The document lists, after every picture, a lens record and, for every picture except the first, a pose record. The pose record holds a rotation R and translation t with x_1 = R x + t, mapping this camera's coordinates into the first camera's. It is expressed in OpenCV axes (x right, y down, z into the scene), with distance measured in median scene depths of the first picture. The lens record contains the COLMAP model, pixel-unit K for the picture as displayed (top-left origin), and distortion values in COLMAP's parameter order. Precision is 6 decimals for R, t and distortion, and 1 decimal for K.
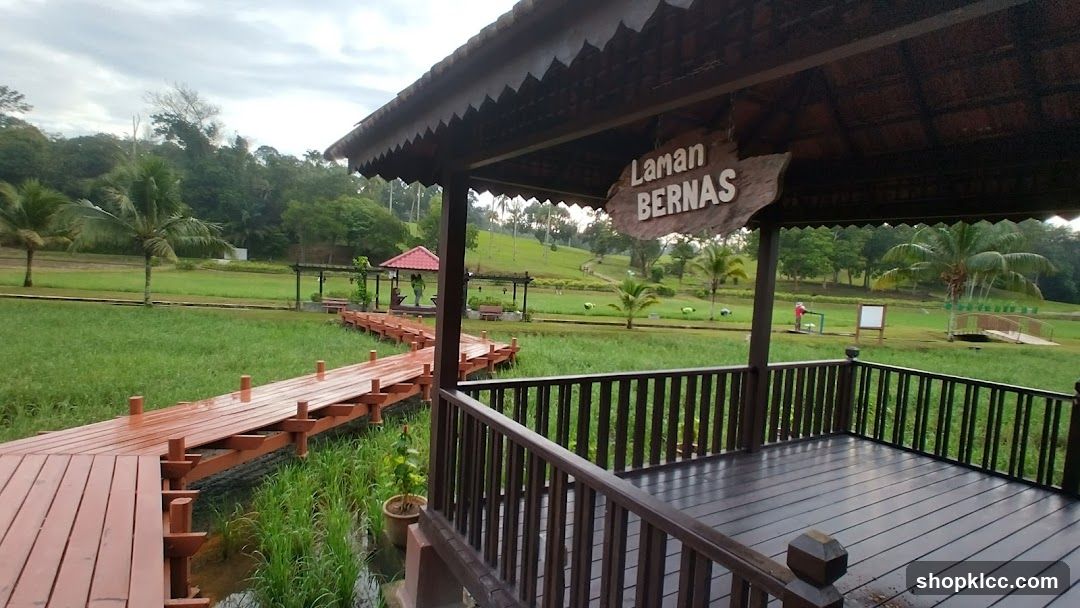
lens RADIAL K [[520.8, 0, 537.4], [0, 520.8, 317.7], [0, 0, 1]] dist [0.018762, -0.000644]
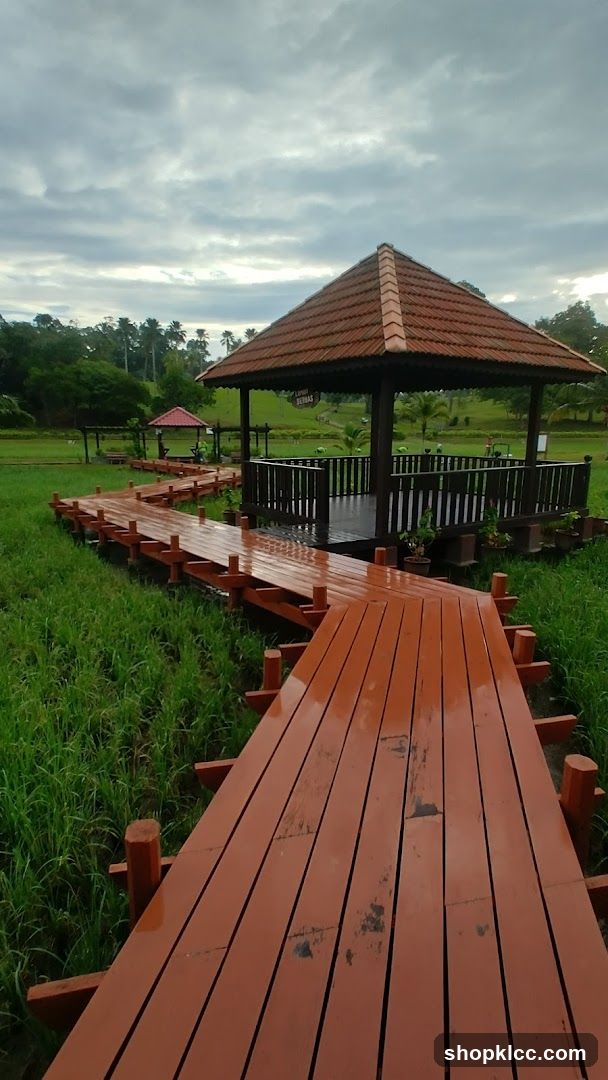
lens RADIAL K [[547.0, 0, 311.1], [0, 547.0, 526.5], [0, 0, 1]] dist [-0.000081, -0.000469]
pose [[0.996304, -0.067127, 0.053599, -0.000003], [0.061563, 0.993136, 0.099457, 0.013791], [-0.059907, -0.095790, 0.993597, -0.132343]]
